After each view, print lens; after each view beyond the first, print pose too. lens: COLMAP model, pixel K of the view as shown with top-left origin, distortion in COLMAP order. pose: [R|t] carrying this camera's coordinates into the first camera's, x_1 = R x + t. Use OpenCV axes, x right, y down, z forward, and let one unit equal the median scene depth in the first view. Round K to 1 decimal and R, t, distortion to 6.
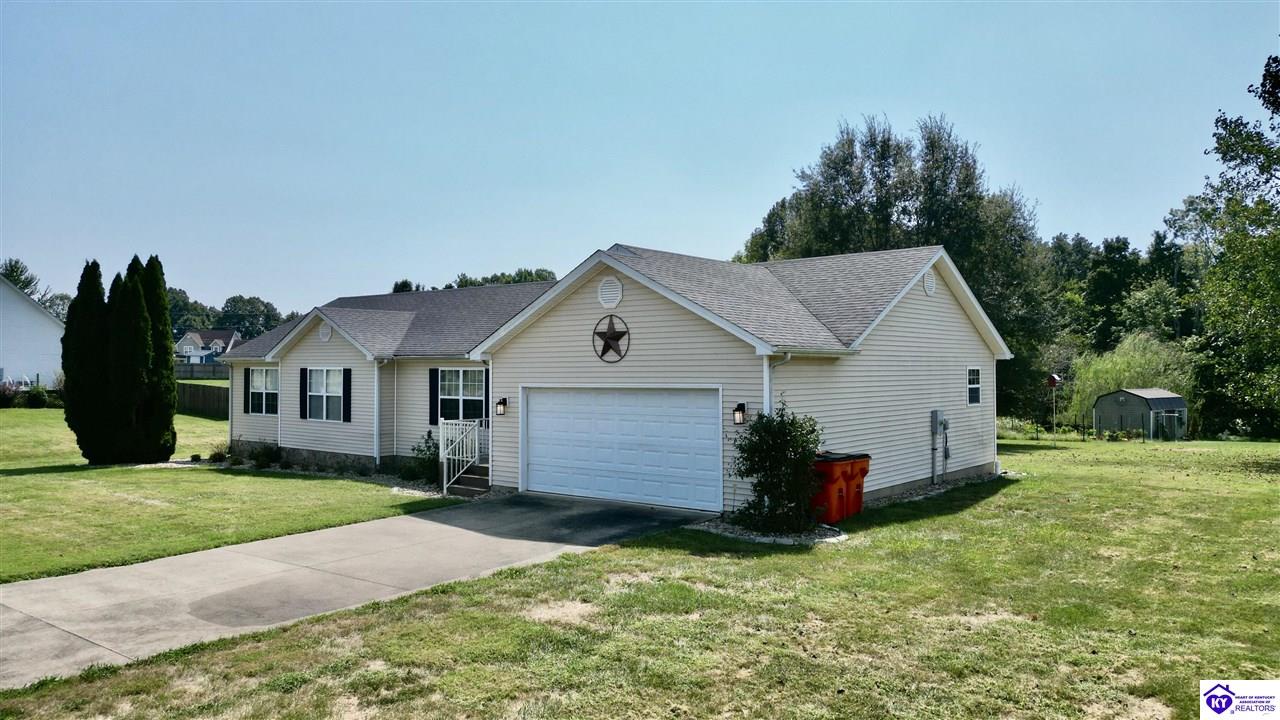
lens RADIAL K [[899.0, 0, 646.5], [0, 899.0, 362.9], [0, 0, 1]] dist [0.086400, -0.097578]
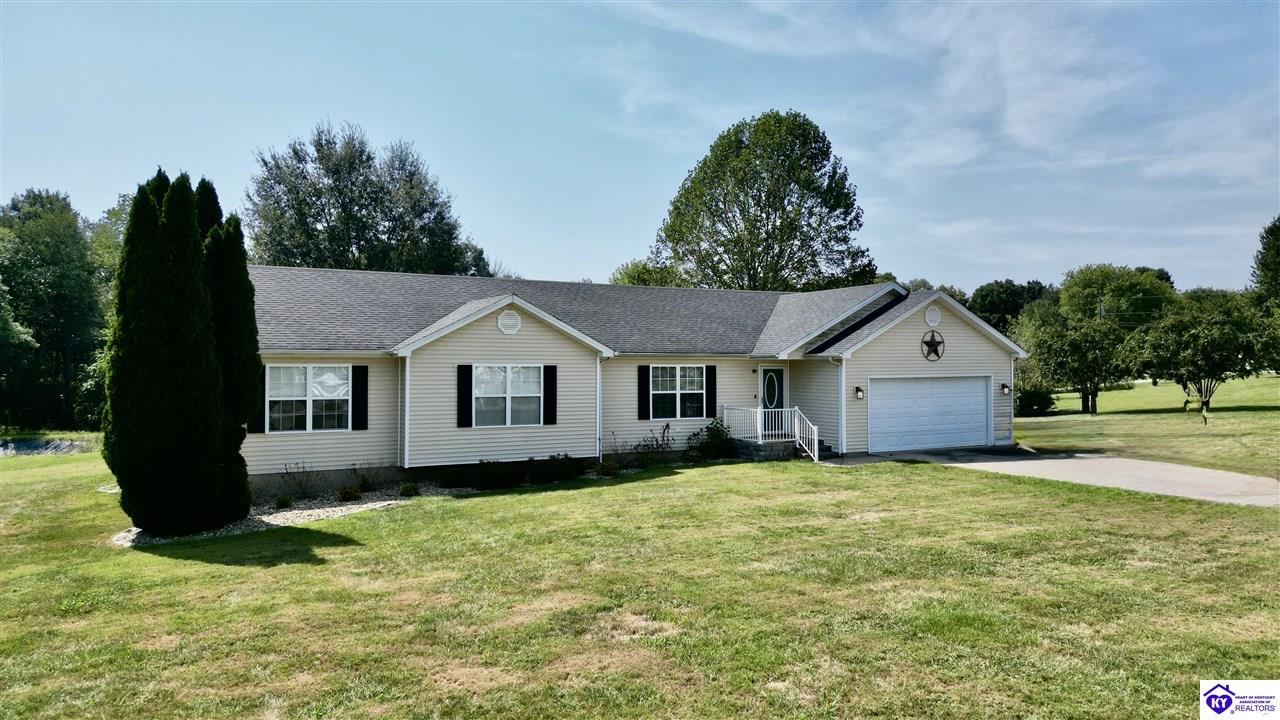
lens RADIAL K [[899.0, 0, 646.5], [0, 899.0, 362.9], [0, 0, 1]] dist [0.086400, -0.097578]
pose [[0.378671, 0.001015, 0.925531, -1.214739], [-0.004018, 0.999992, 0.000547, 0.002948], [-0.925523, -0.003926, 0.378672, 0.623259]]
